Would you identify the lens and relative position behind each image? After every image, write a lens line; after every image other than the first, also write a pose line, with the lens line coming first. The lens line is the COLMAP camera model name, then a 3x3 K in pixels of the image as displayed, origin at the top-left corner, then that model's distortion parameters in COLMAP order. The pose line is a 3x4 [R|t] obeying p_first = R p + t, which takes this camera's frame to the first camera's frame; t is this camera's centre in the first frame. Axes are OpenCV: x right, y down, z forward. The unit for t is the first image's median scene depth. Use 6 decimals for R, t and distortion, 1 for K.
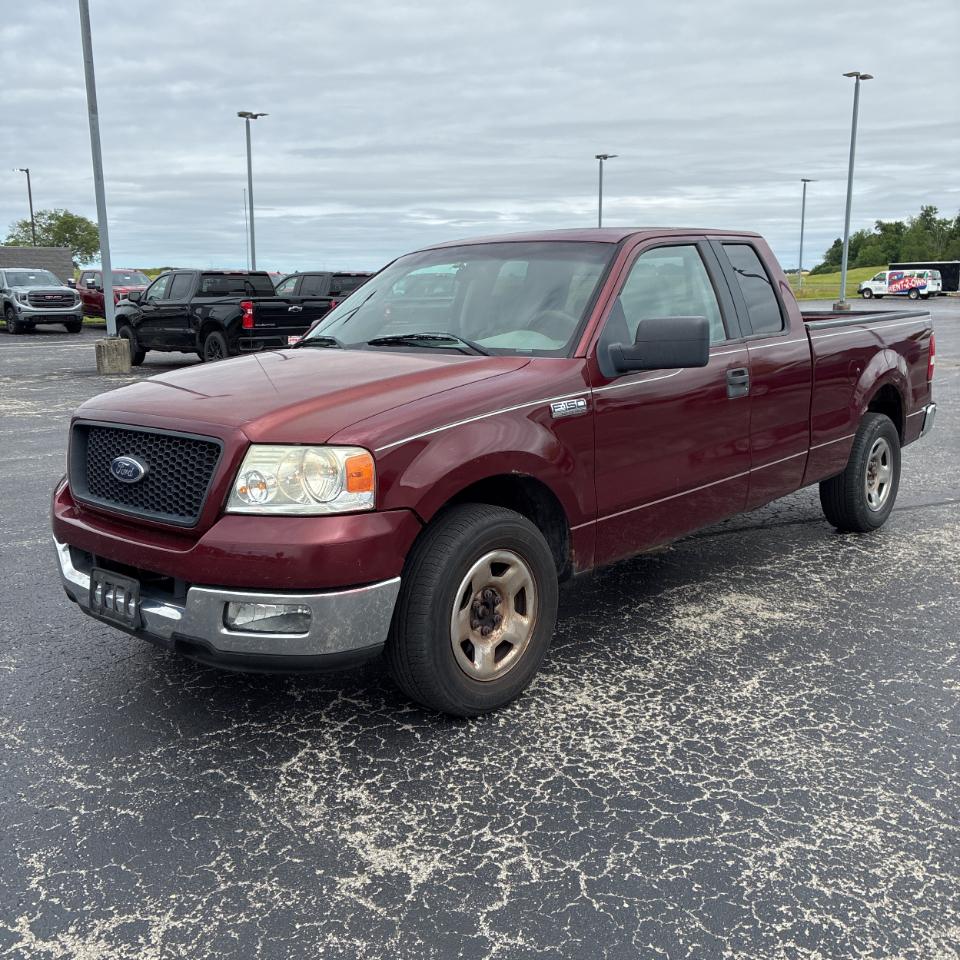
lens RADIAL K [[975.5, 0, 466.4], [0, 975.5, 478.3], [0, 0, 1]] dist [0.014996, 0.004288]
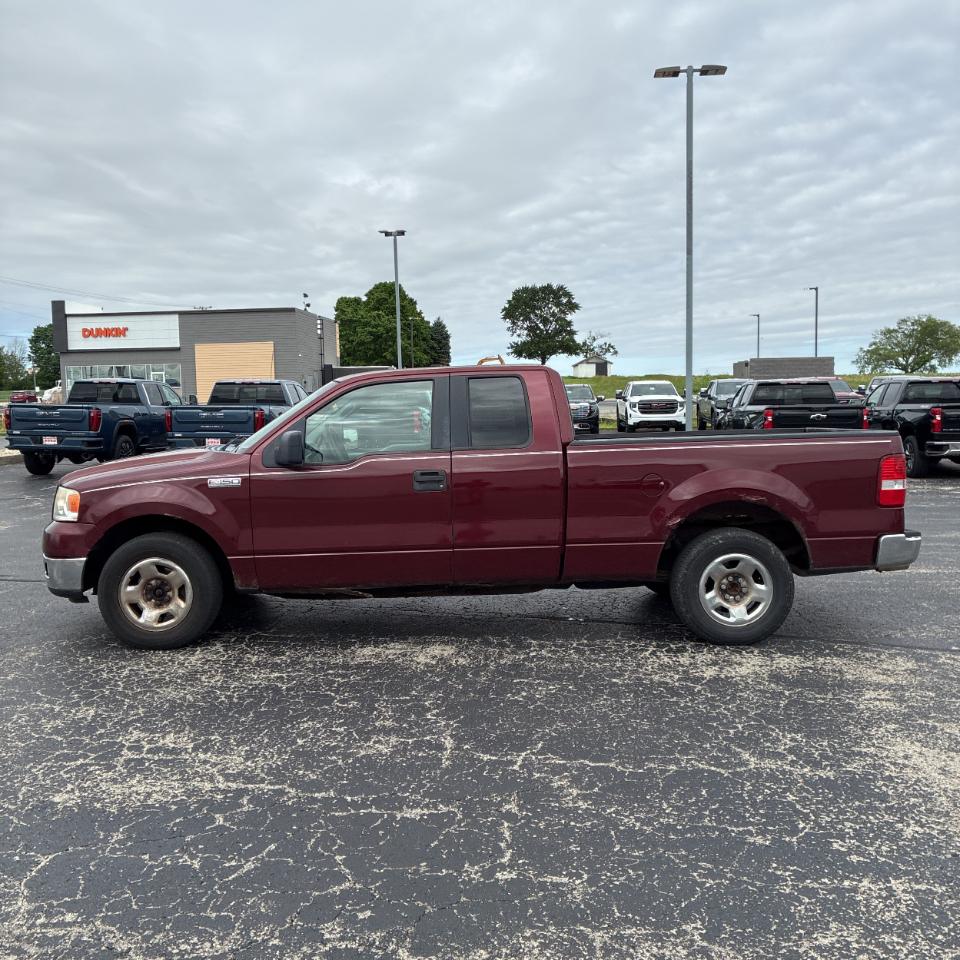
lens RADIAL K [[970.3, 0, 475.9], [0, 970.3, 503.1], [0, 0, 1]] dist [0.039385, -0.024265]
pose [[0.671766, 0.073195, -0.737139, 1.294159], [-0.130458, 0.991243, -0.020462, -0.049020], [0.729186, 0.109911, 0.675431, 0.155081]]
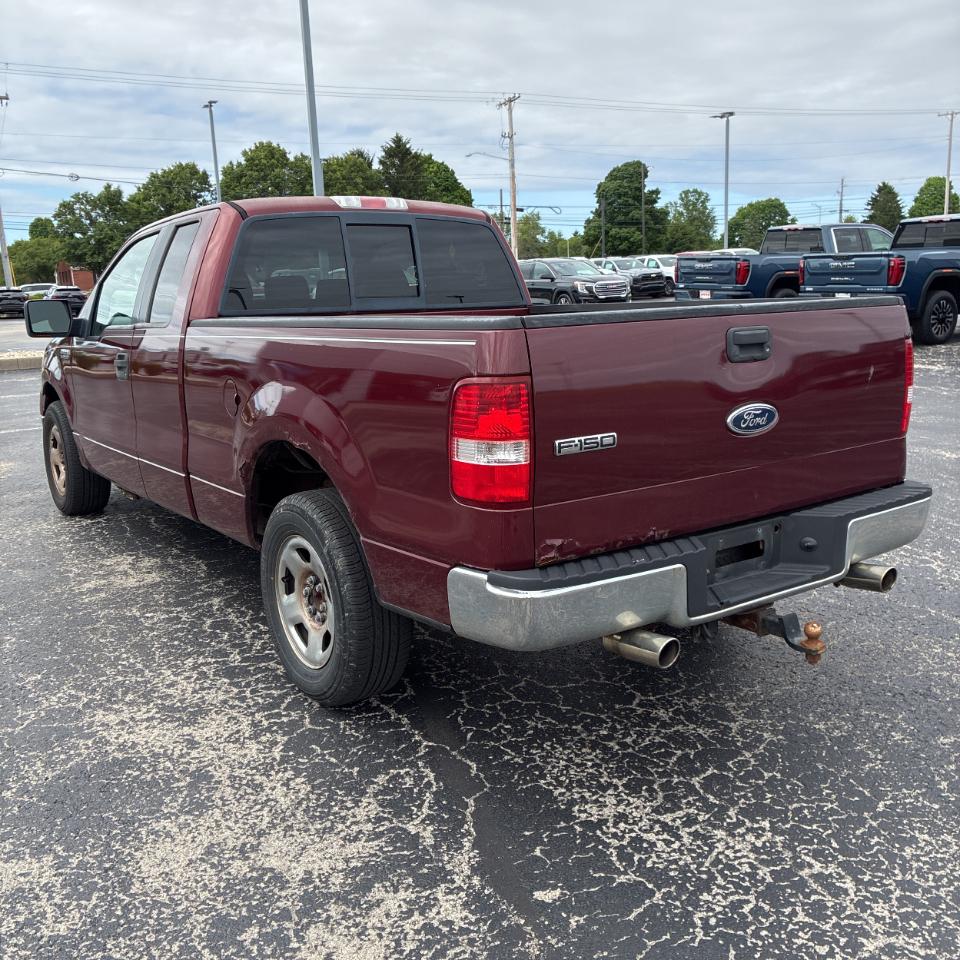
lens RADIAL K [[974.7, 0, 480.0], [0, 974.7, 480.0], [0, 0, 1]] dist [0.023000, 0.010772]
pose [[-0.214572, 0.214761, -0.952805, 1.214712], [-0.146295, 0.957454, 0.248754, -0.296752], [0.965690, 0.192766, -0.174025, 1.568747]]
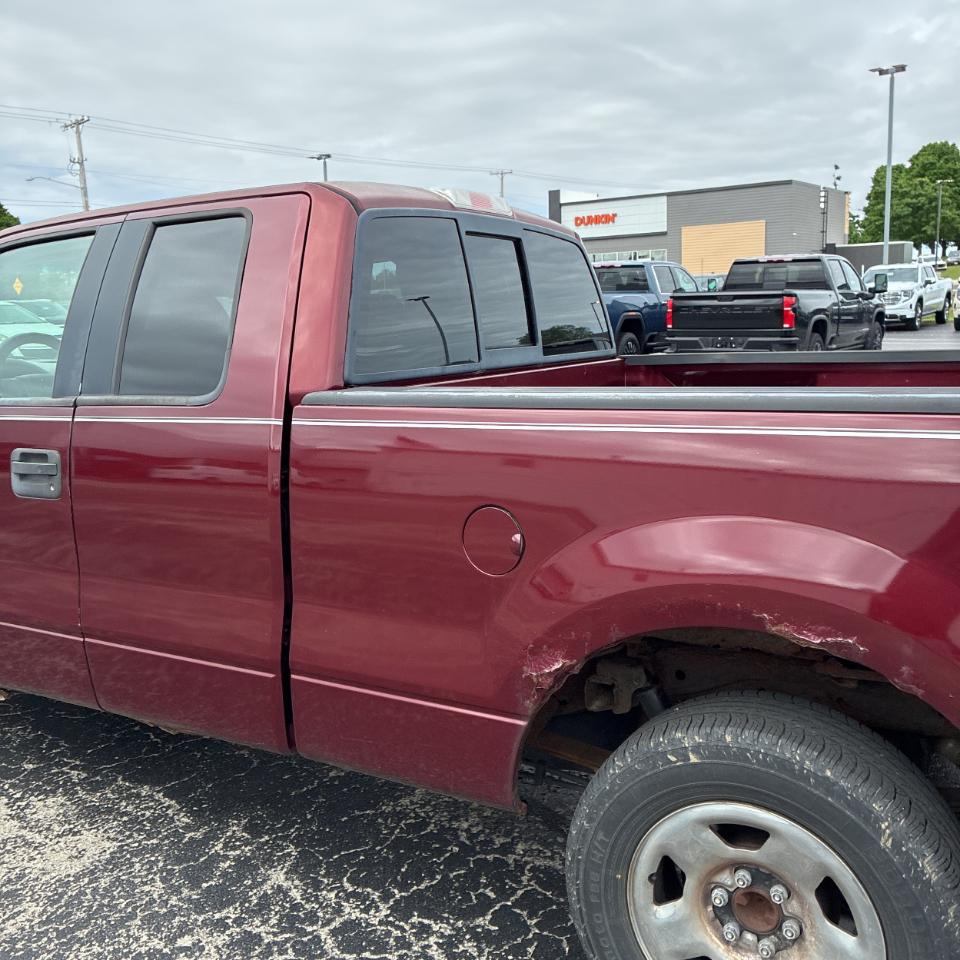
lens RADIAL K [[974.7, 0, 480.0], [0, 974.7, 480.0], [0, 0, 1]] dist [0.023000, 0.010772]
pose [[0.209120, 0.177713, -0.961606, 0.882083], [-0.159434, 0.976387, 0.145772, -0.218885], [0.964805, 0.122829, 0.232515, 1.113759]]
